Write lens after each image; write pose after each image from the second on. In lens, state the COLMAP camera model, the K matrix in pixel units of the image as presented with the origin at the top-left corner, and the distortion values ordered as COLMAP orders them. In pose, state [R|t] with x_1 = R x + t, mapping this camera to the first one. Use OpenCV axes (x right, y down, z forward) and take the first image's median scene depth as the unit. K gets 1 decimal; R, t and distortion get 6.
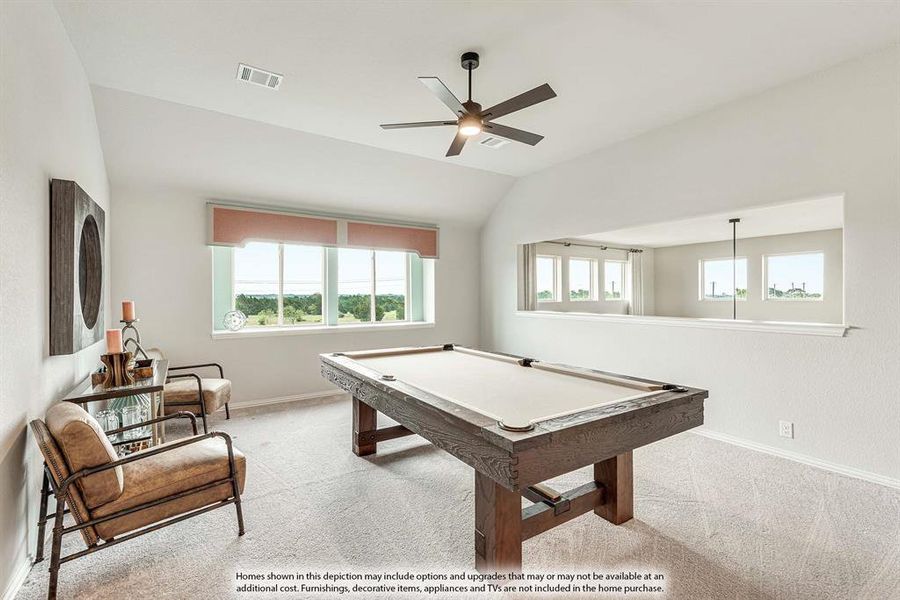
lens RADIAL K [[401.0, 0, 451.2], [0, 401.0, 295.1], [0, 0, 1]] dist [0.013869, 0.000314]
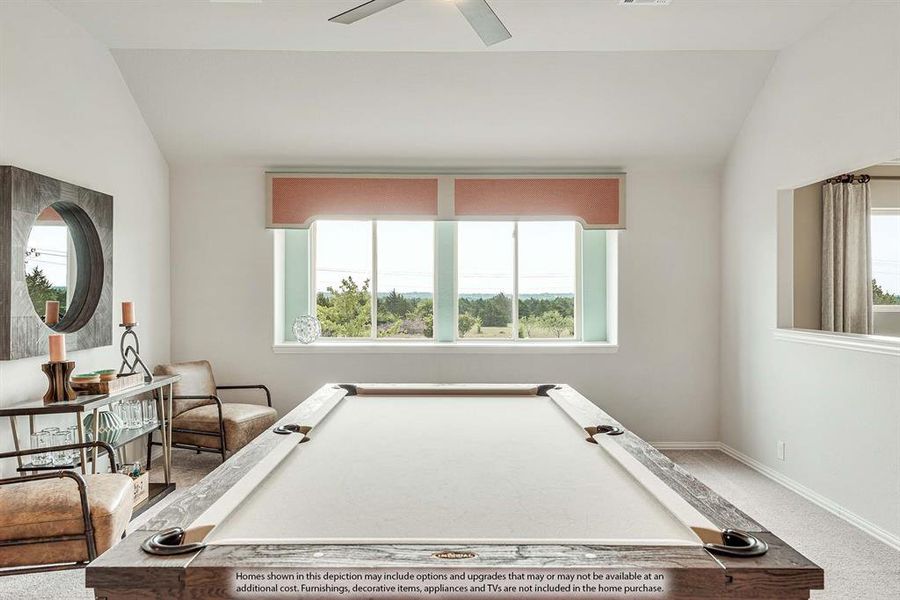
lens RADIAL K [[639.6, 0, 448.2], [0, 639.6, 300.8], [0, 0, 1]] dist [0.020690, -0.000254]
pose [[0.834558, 0.006593, -0.550880, 0.342075], [-0.002173, 0.999960, 0.008677, 0.000387], [0.550916, -0.006045, 0.834539, 0.182594]]
